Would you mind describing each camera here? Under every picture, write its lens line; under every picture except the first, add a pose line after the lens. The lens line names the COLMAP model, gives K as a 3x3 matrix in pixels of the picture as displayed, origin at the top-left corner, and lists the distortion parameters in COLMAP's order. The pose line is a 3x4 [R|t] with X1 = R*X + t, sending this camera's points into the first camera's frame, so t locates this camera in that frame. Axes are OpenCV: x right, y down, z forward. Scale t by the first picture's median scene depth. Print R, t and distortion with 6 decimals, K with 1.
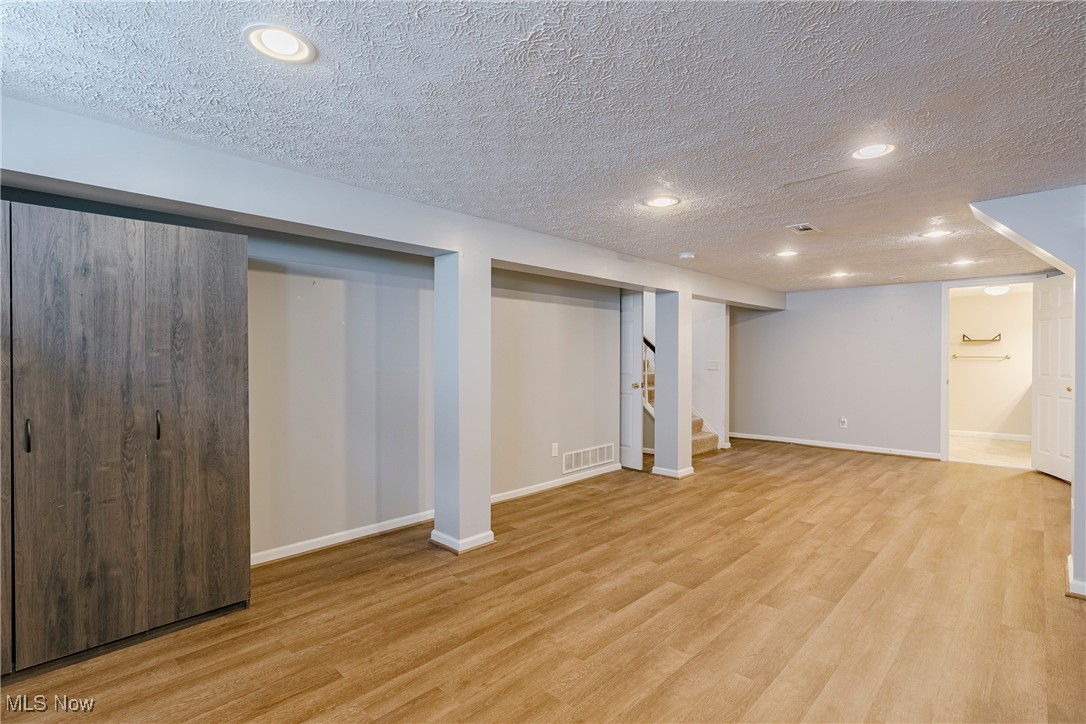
lens RADIAL K [[495.9, 0, 542.7], [0, 495.9, 360.2], [0, 0, 1]] dist [-0.003077, -0.000403]
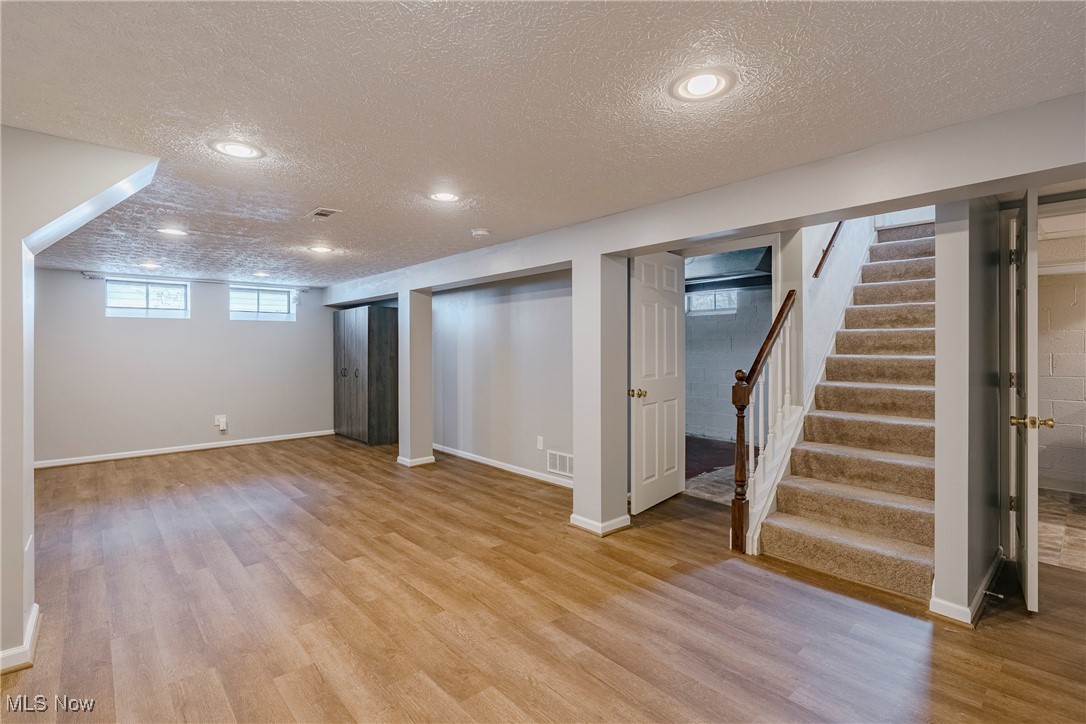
lens RADIAL K [[495.9, 0, 545.9], [0, 495.9, 347.9], [0, 0, 1]] dist [-0.003077, -0.000403]
pose [[-0.038658, -0.006338, -0.999232, 1.291563], [-0.004809, 0.999969, -0.006157, -0.009476], [0.999241, 0.004568, -0.038687, 1.305717]]
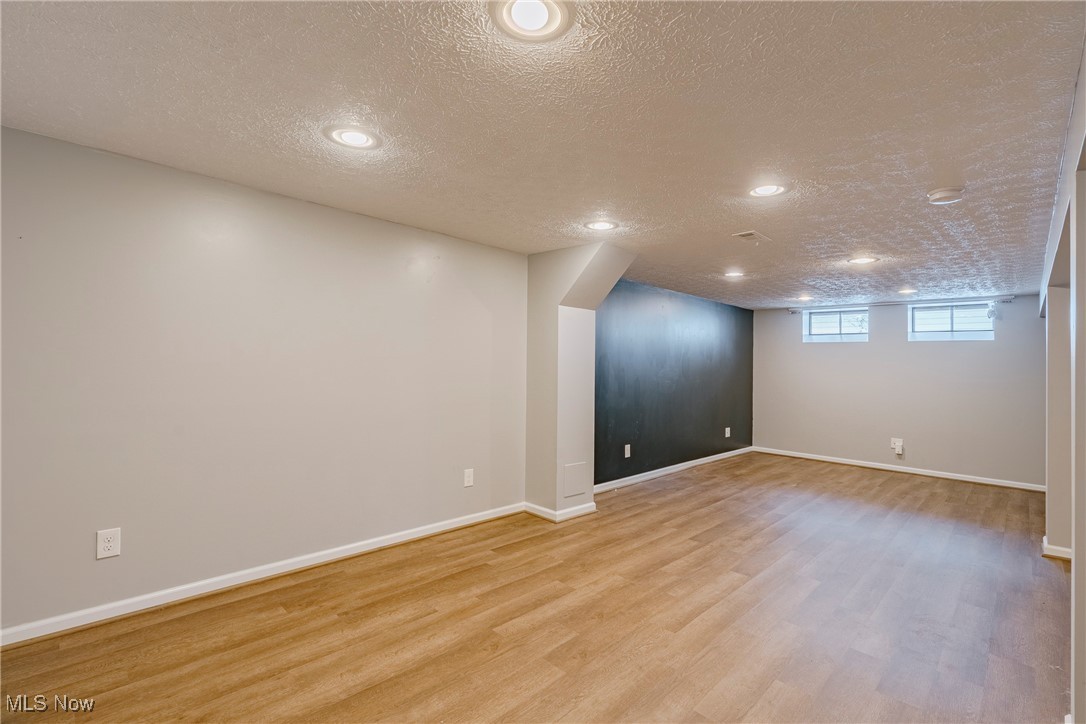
lens RADIAL K [[495.9, 0, 554.6], [0, 495.9, 362.1], [0, 0, 1]] dist [-0.003077, -0.000403]
pose [[-0.998863, -0.033364, -0.034045, 0.851934], [-0.033458, 0.999438, 0.002213, -0.007198], [0.033952, 0.003350, -0.999418, 1.746785]]
